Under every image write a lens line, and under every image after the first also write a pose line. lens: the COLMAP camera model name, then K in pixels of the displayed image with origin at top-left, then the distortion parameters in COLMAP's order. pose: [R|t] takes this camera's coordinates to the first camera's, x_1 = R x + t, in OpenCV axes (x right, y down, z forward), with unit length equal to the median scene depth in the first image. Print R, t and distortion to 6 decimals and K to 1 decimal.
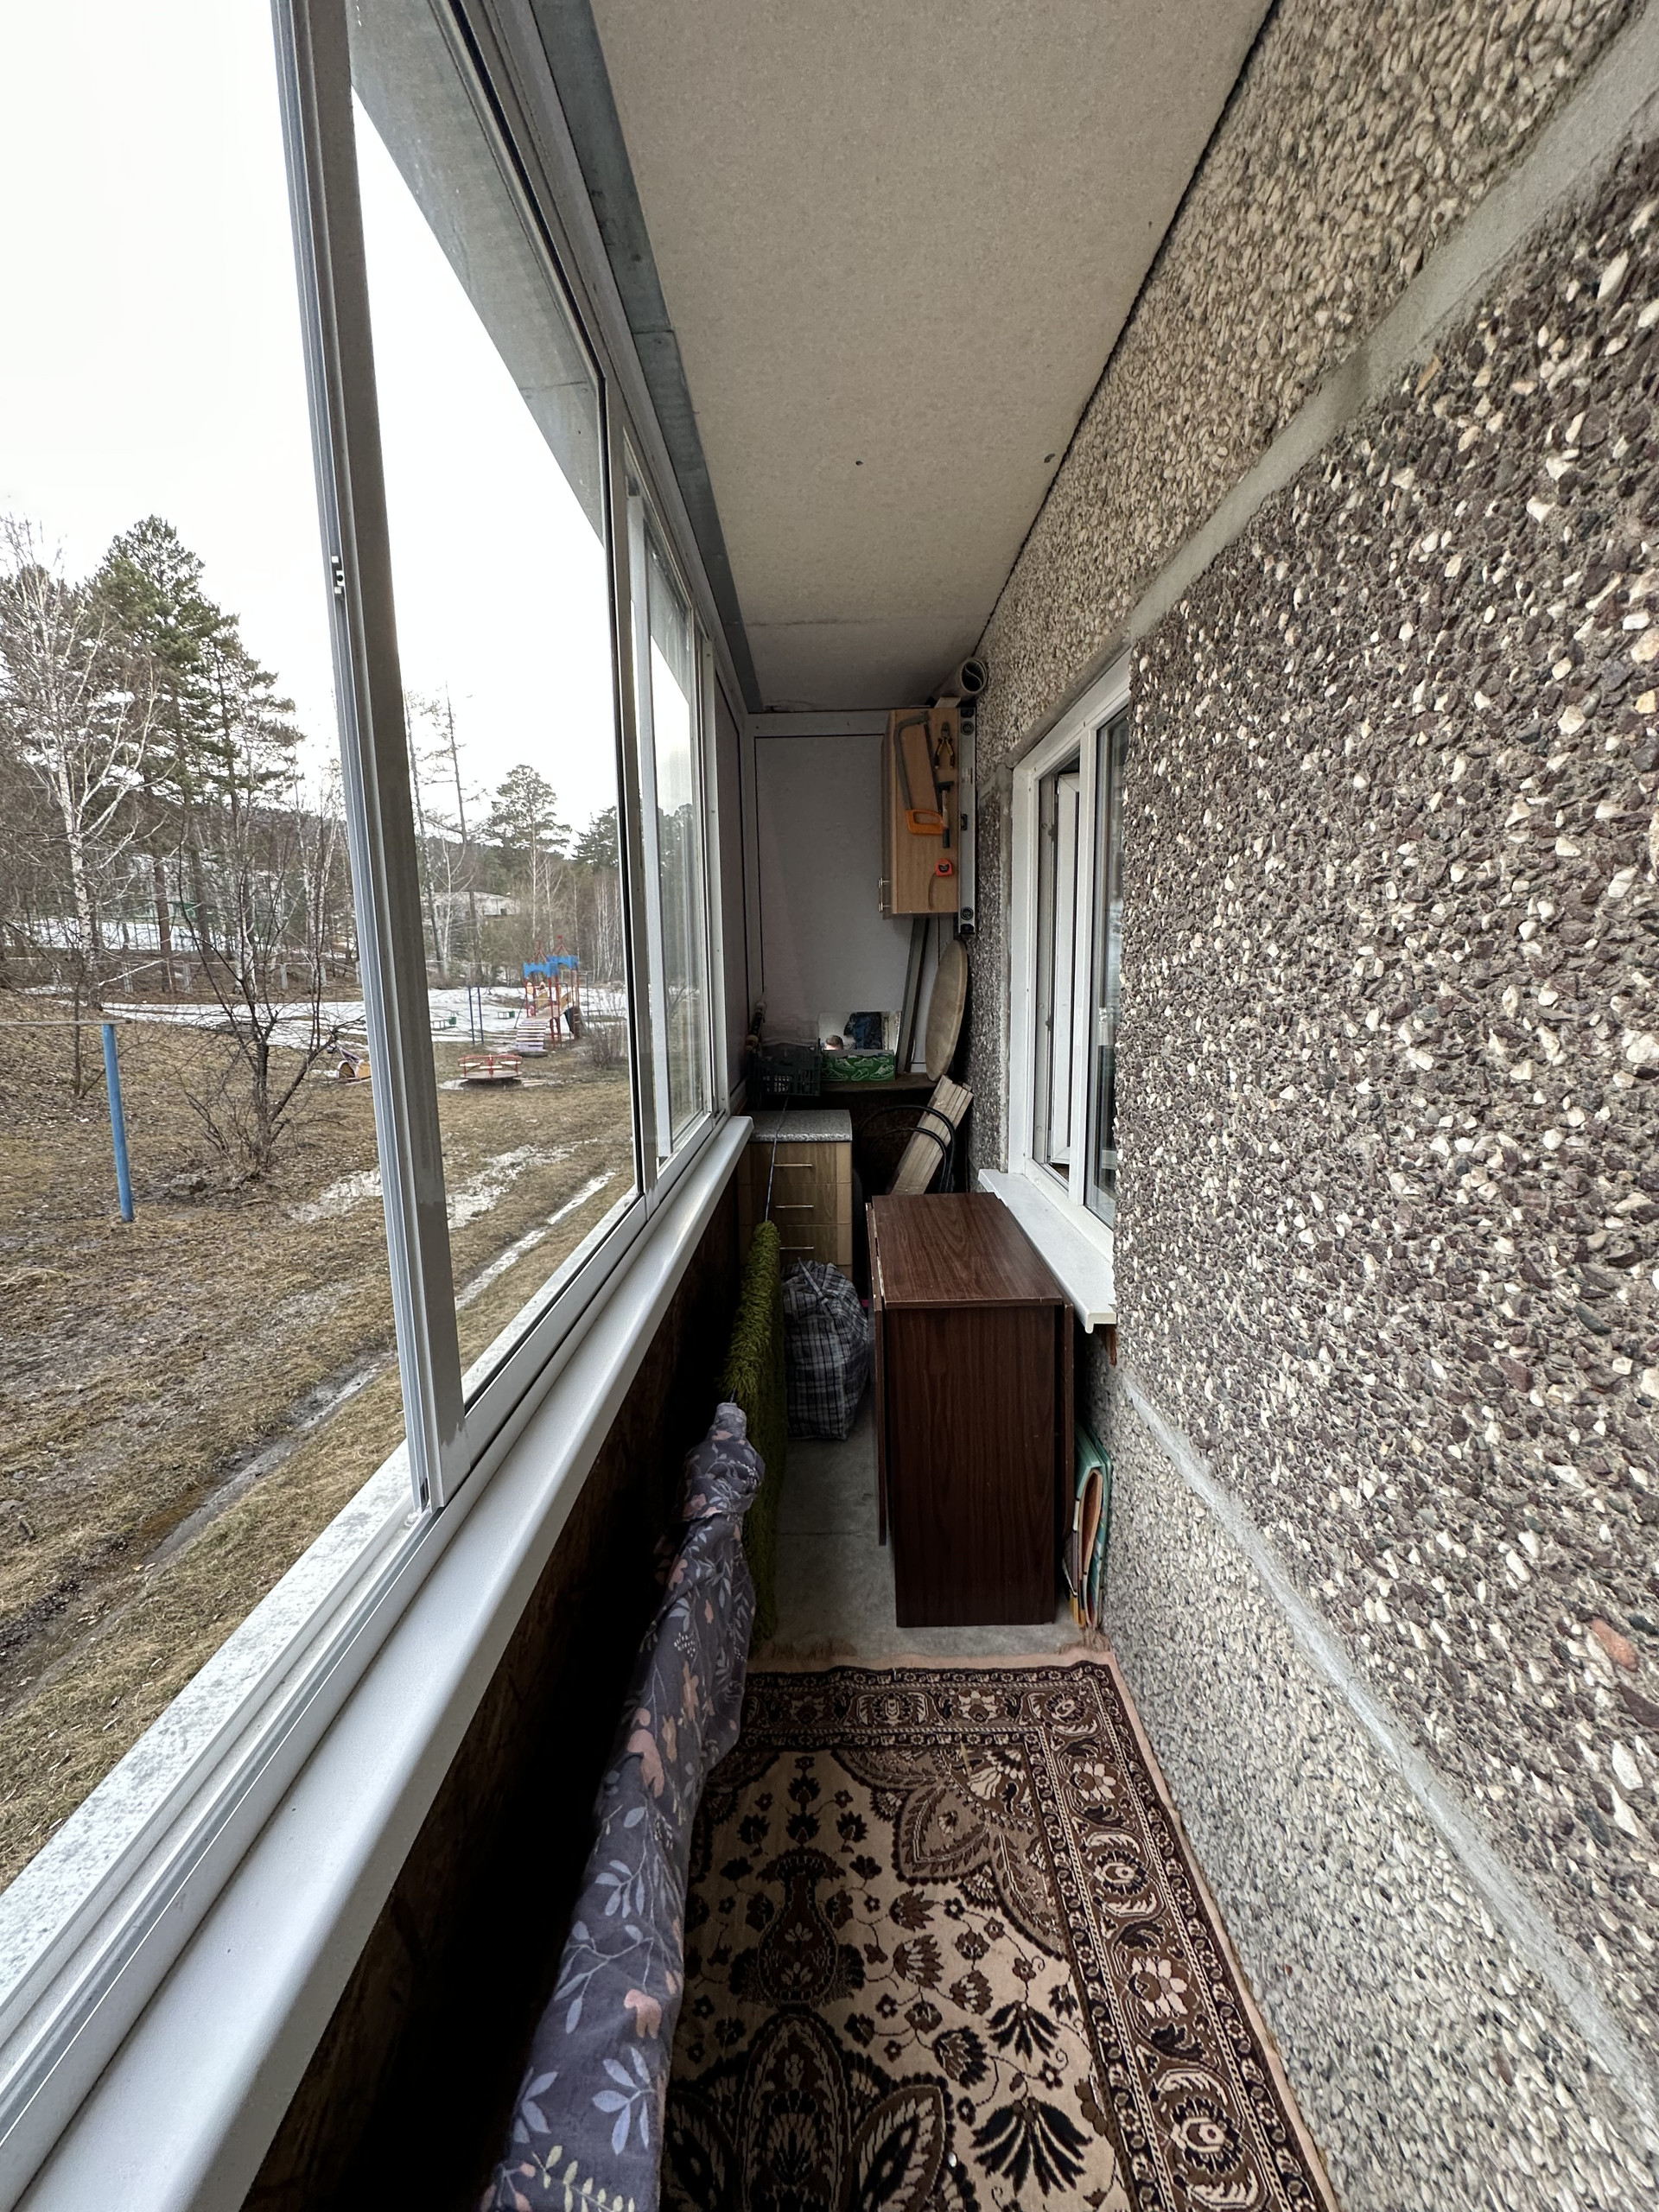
lens RADIAL K [[884.7, 0, 829.3], [0, 884.7, 1101.3], [0, 0, 1]] dist [-0.001267, 0.000623]
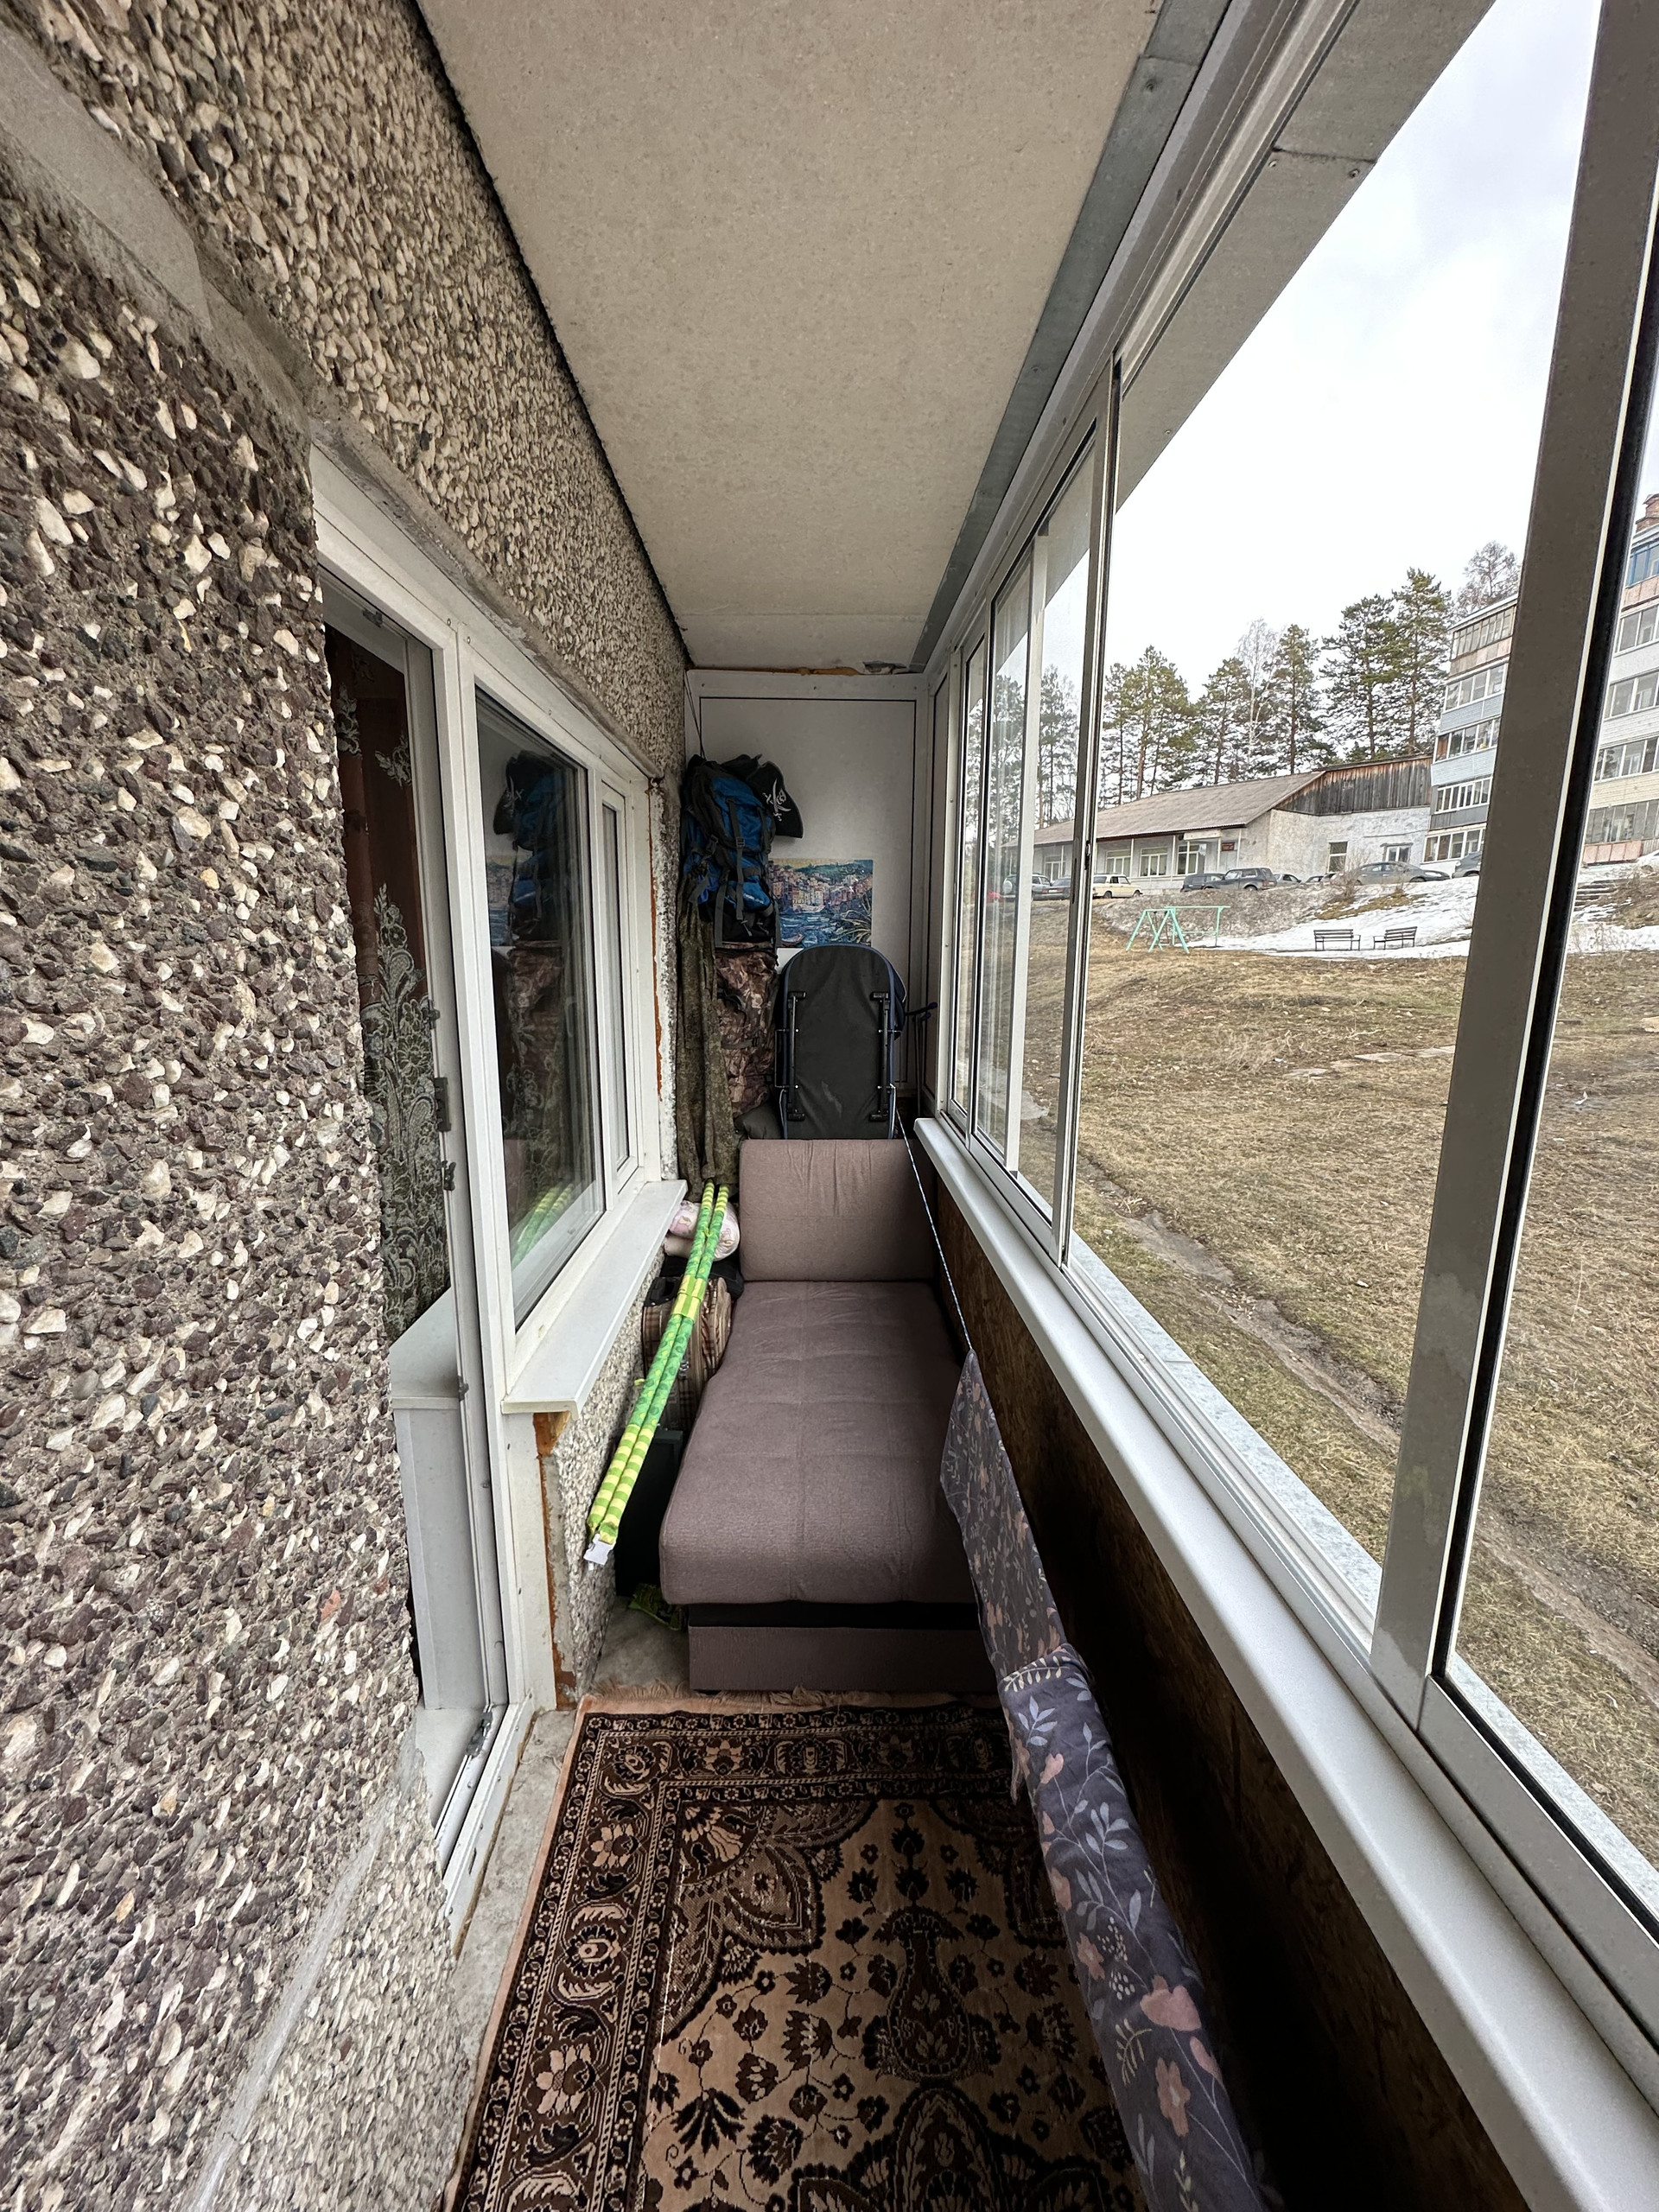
lens RADIAL K [[884.7, 0, 843.5], [0, 884.7, 1110.6], [0, 0, 1]] dist [-0.001267, 0.000623]
pose [[-0.998794, 0.018041, -0.045663, 0.171872], [0.001418, 0.940259, 0.340457, -0.487195], [0.049077, 0.339981, -0.939151, 1.910772]]
